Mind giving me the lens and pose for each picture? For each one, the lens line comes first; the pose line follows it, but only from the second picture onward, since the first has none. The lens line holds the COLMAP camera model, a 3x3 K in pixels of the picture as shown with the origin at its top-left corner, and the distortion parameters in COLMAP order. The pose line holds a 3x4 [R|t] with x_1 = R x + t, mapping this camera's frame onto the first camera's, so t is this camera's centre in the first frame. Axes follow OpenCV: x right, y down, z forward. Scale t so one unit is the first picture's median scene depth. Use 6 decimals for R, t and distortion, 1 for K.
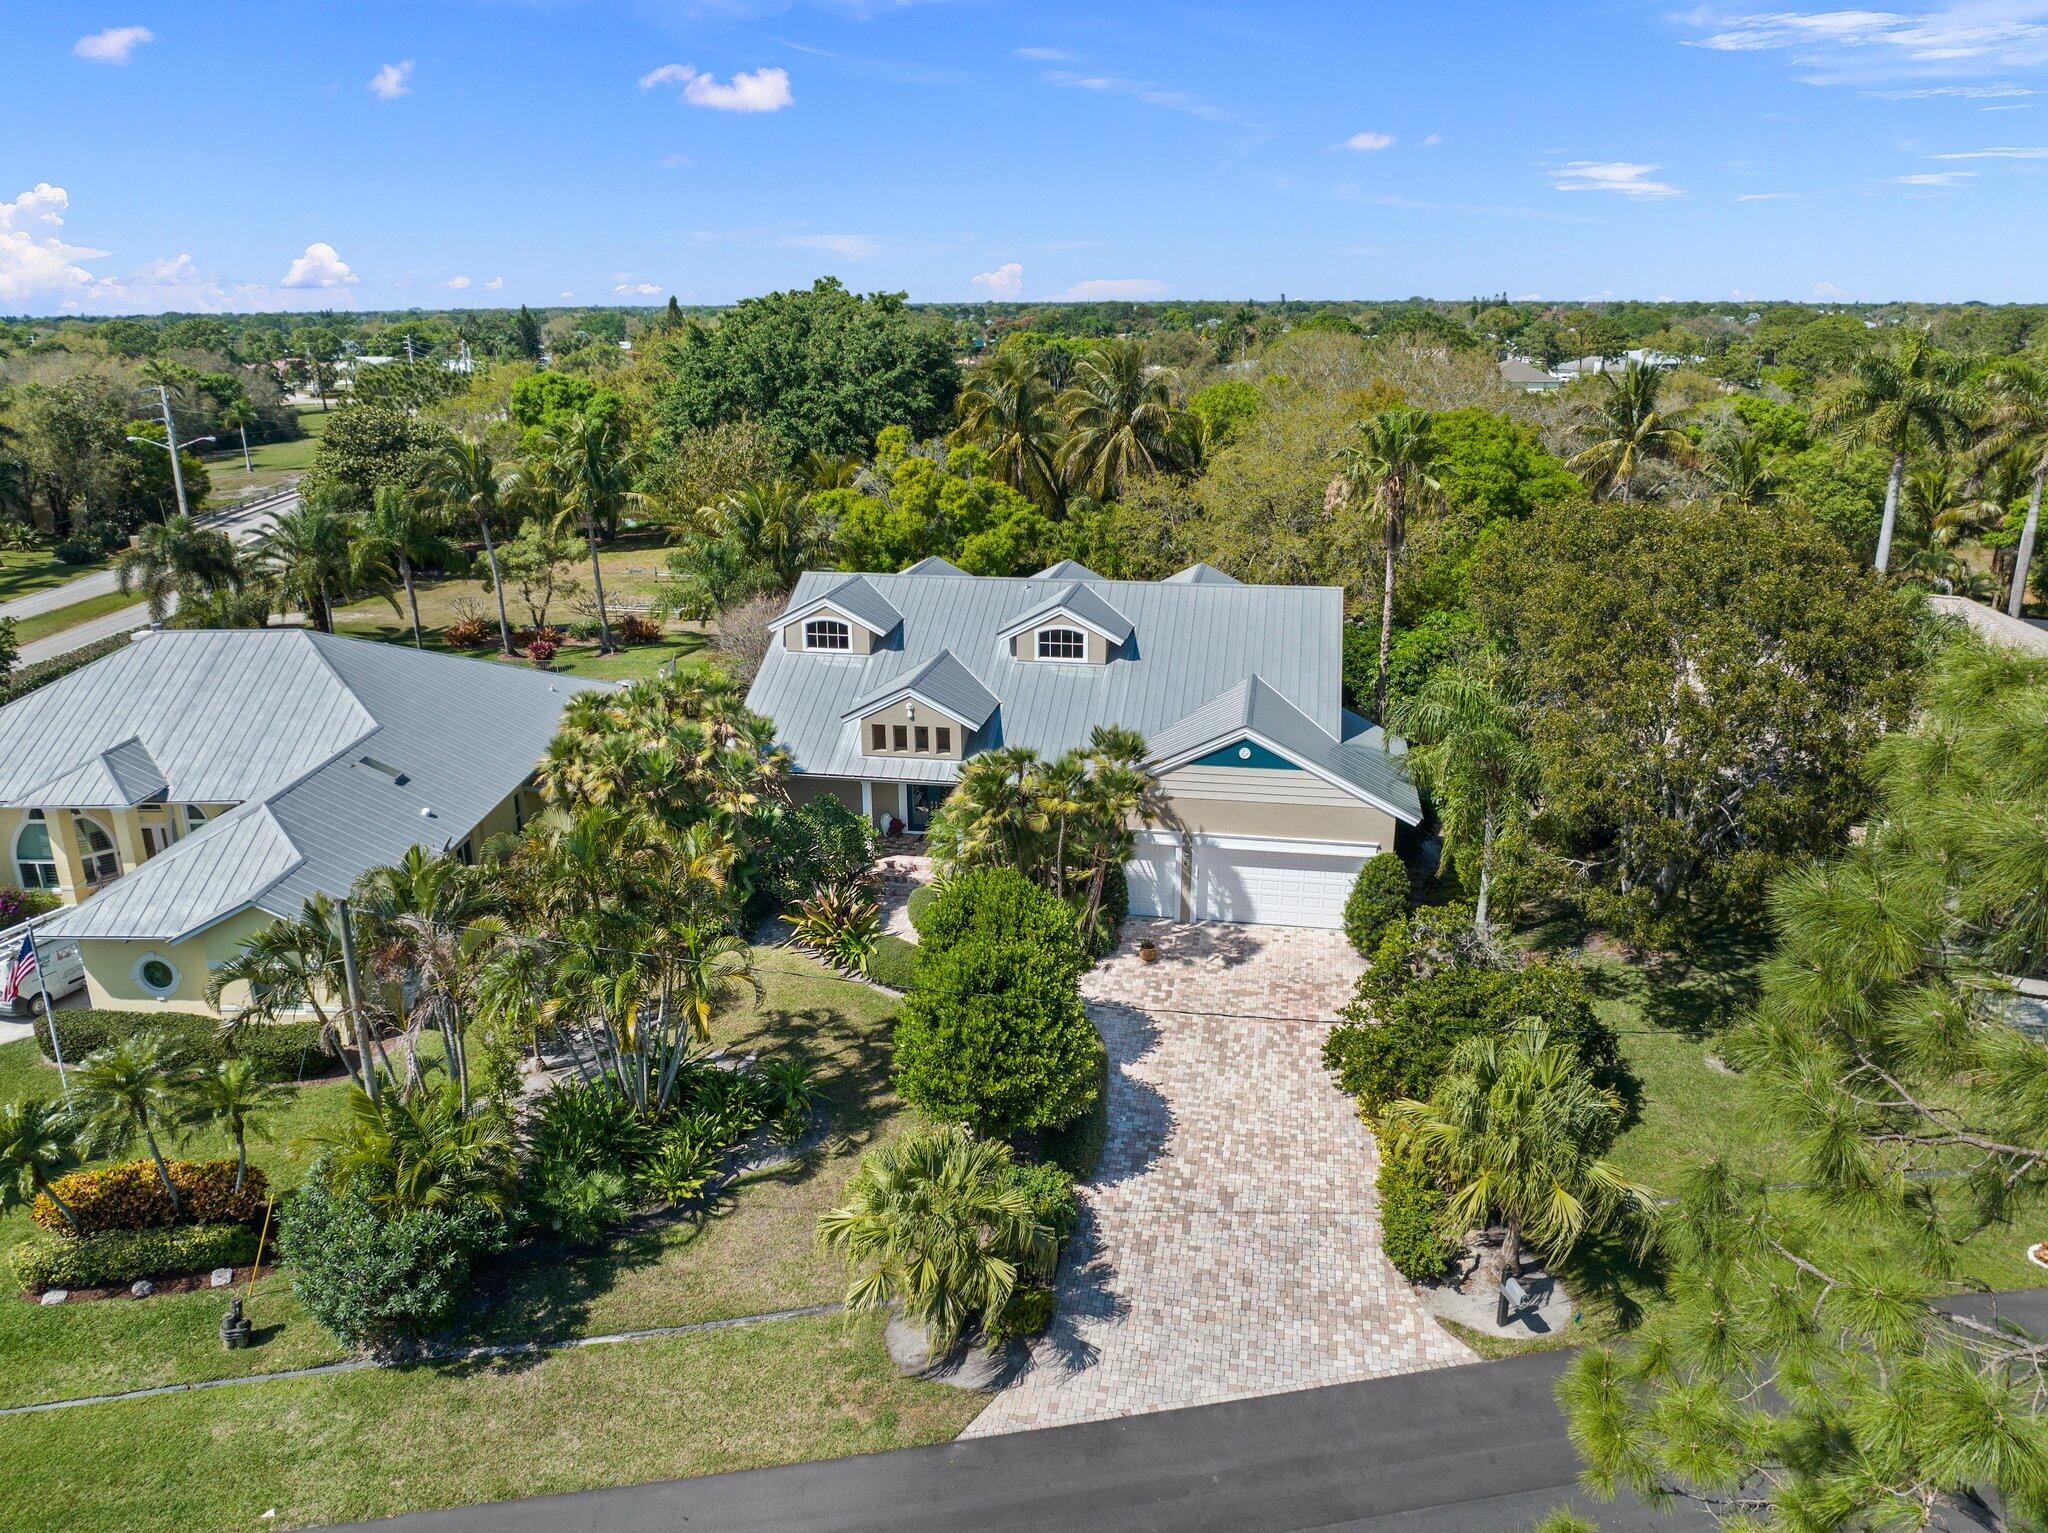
lens RADIAL K [[1388.9, 0, 1024.0], [0, 1388.9, 766.5], [0, 0, 1]] dist [-0.033190, -0.001297]
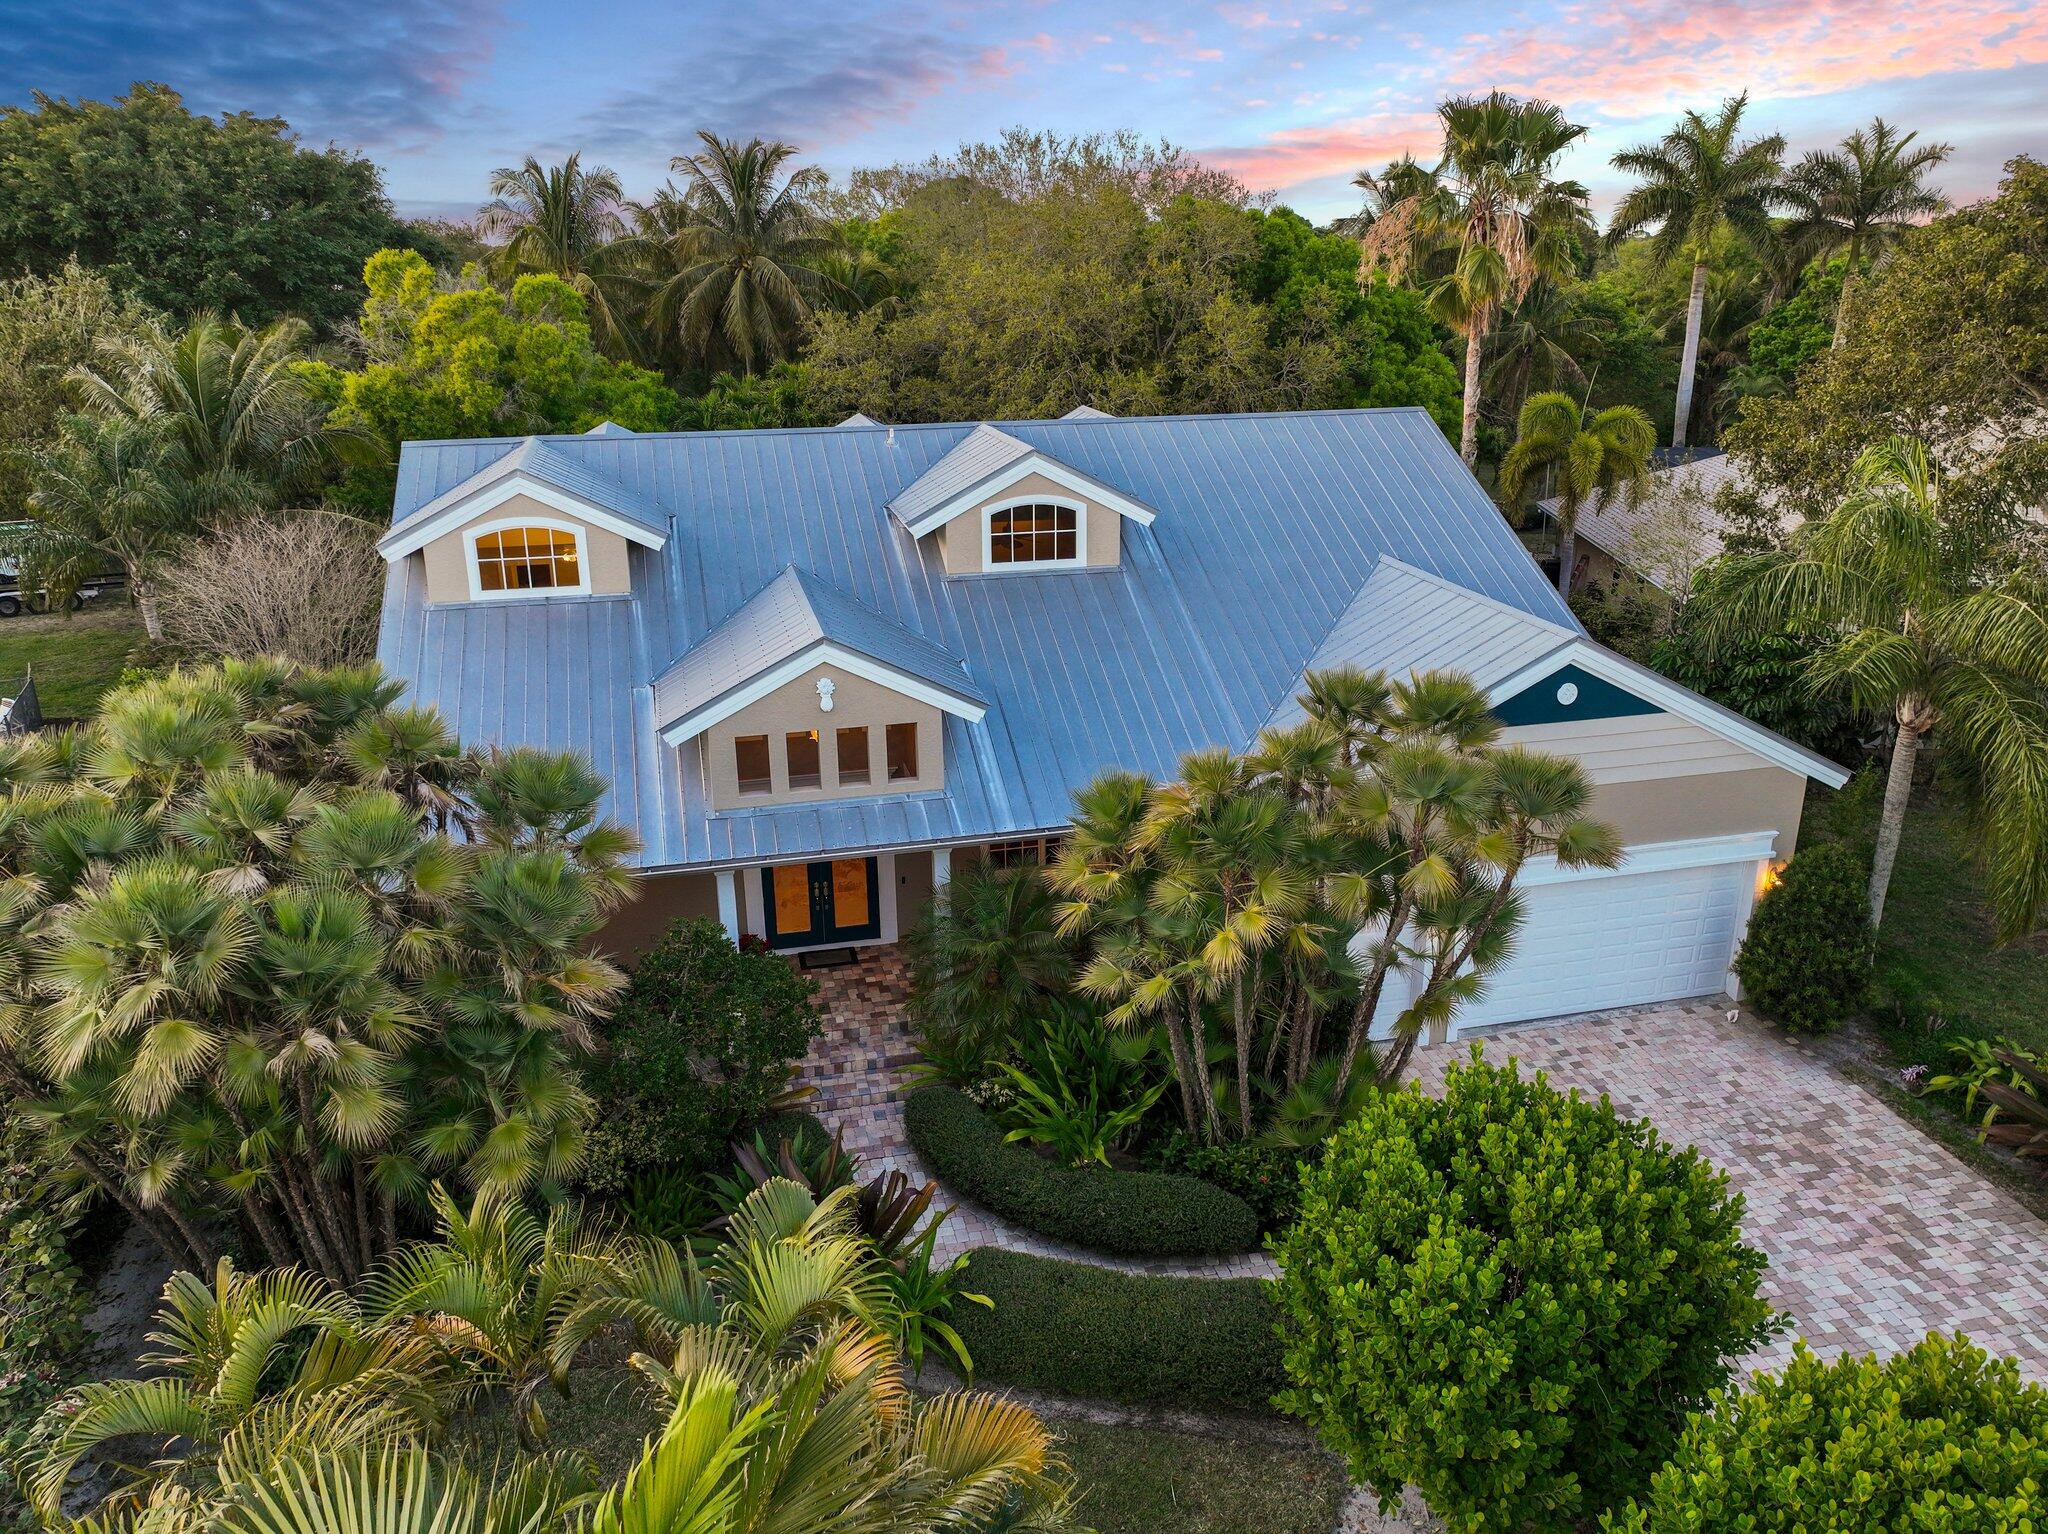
lens RADIAL K [[1467.3, 0, 1017.5], [0, 1467.3, 734.7], [0, 0, 1]] dist [-0.003742, -0.000954]
pose [[0.909841, -0.130886, 0.393775, -0.235221], [0.132784, 0.990888, 0.022555, -0.033520], [-0.393139, 0.031766, 0.918930, 0.606886]]
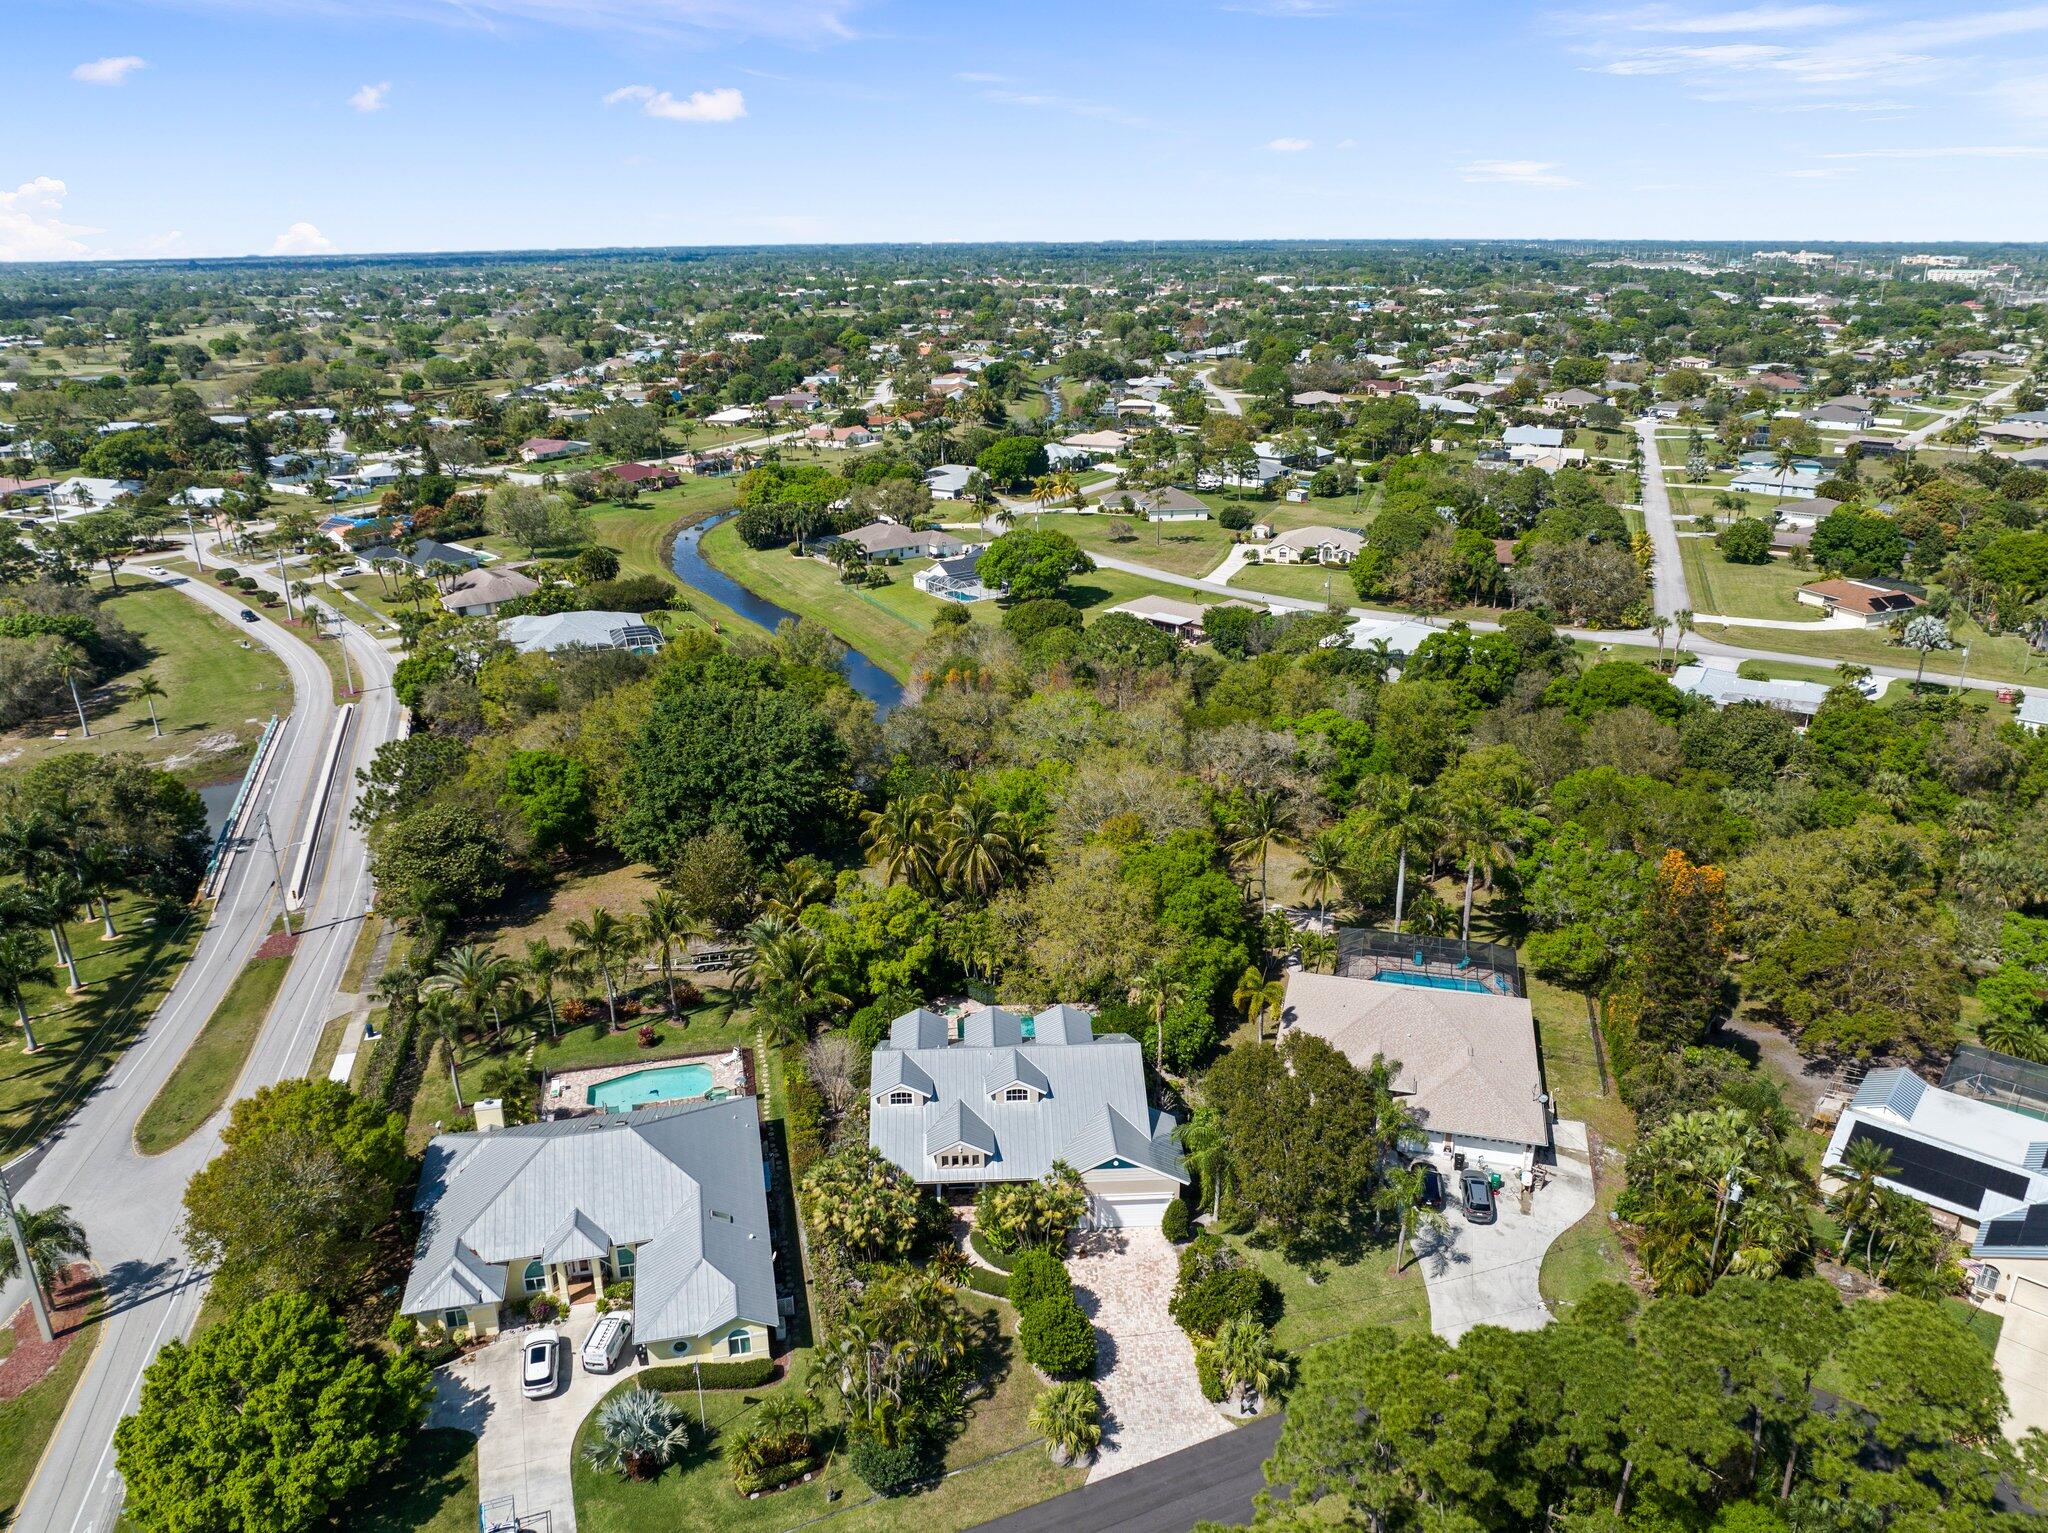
lens RADIAL K [[1391.9, 0, 997.3], [0, 1391.9, 763.2], [0, 0, 1]] dist [-0.000823, -0.085837]
pose [[0.975424, -0.082930, 0.204135, -0.465756], [0.074742, 0.996070, 0.047513, -0.822078], [-0.207273, -0.031088, 0.977789, -1.245452]]
